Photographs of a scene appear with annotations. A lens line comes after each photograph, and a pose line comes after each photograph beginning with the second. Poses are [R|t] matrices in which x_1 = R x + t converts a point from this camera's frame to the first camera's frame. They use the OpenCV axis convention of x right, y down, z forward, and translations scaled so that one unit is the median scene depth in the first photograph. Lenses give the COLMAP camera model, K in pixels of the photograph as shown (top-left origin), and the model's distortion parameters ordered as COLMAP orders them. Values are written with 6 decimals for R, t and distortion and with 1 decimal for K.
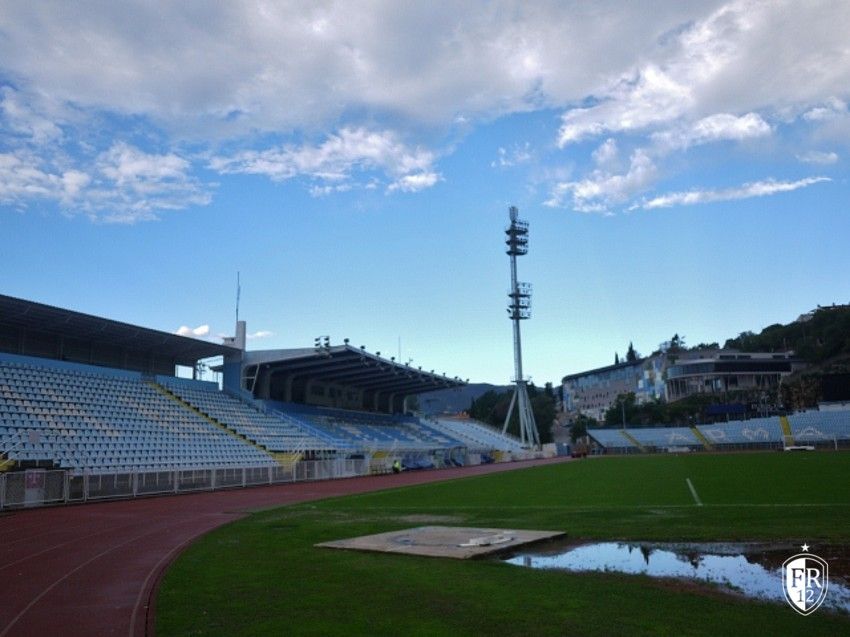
lens RADIAL K [[707.0, 0, 426.1], [0, 707.0, 318.4], [0, 0, 1]] dist [-0.043235, 0.018707]
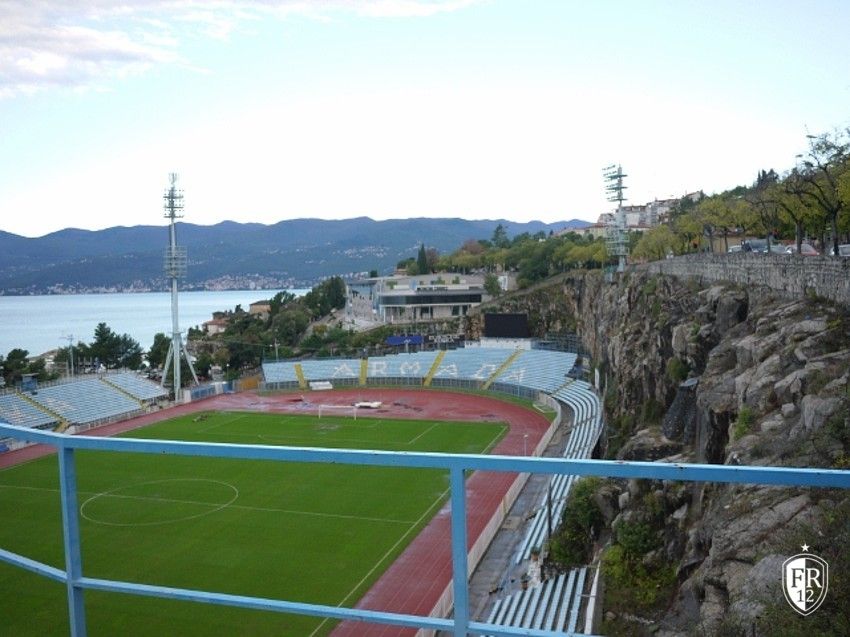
lens RADIAL K [[707.0, 0, 424.2], [0, 707.0, 316.9], [0, 0, 1]] dist [-0.043235, 0.018707]
pose [[0.999667, -0.000174, 0.025793, 0.425501], [-0.005851, 0.972381, 0.233324, -0.172895], [-0.025121, -0.233398, 0.972057, -0.102378]]
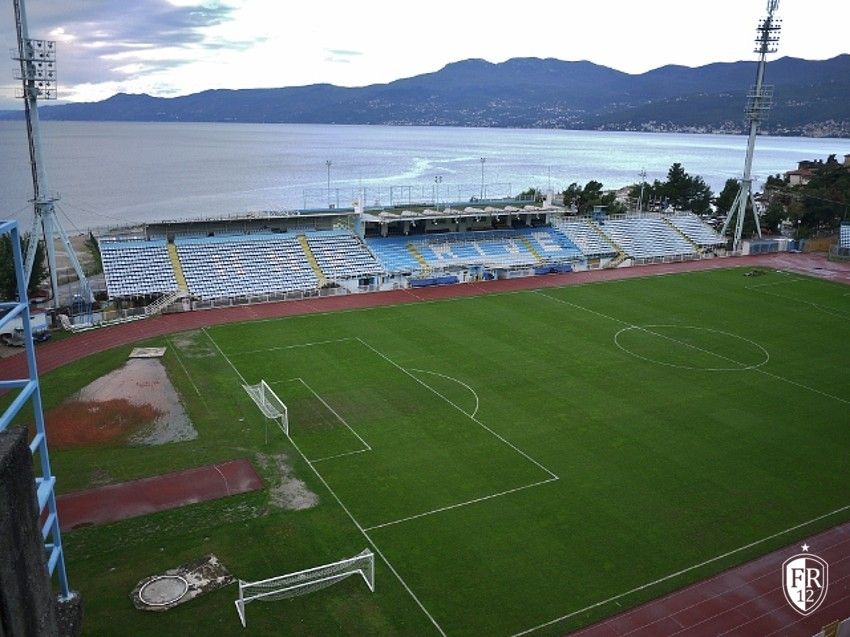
lens RADIAL K [[707.0, 0, 422.7], [0, 707.0, 315.7], [0, 0, 1]] dist [-0.043235, 0.018707]
pose [[0.723591, 0.216856, -0.655279, 0.439684], [0.093823, 0.909650, 0.404641, -0.171663], [0.683823, -0.354274, 0.637868, -0.090431]]
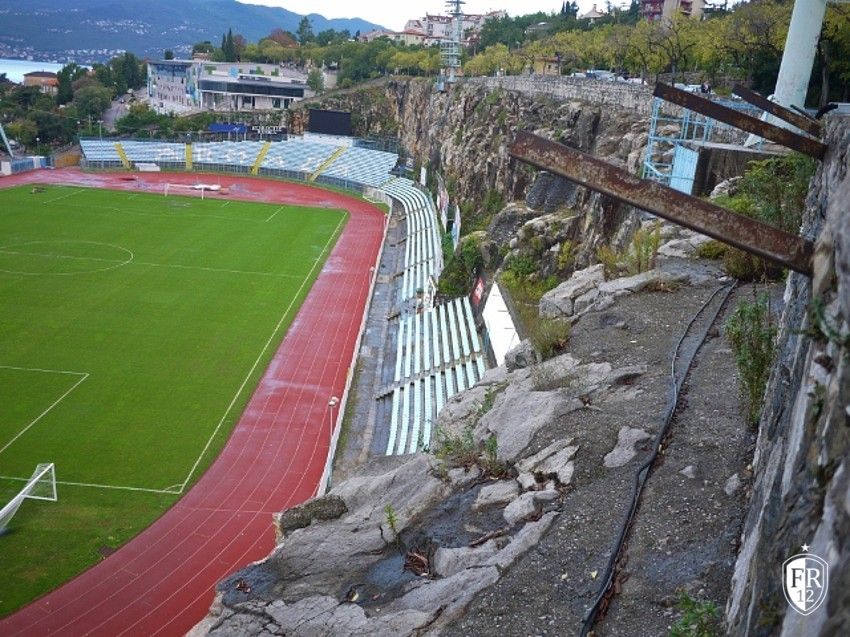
lens RADIAL K [[707.0, 0, 423.1], [0, 707.0, 316.2], [0, 0, 1]] dist [-0.043235, 0.018707]
pose [[0.939460, 0.001550, 0.342656, 0.330642], [-0.168402, 0.872983, 0.457757, -0.181224], [-0.298423, -0.487748, 0.820394, -0.187773]]
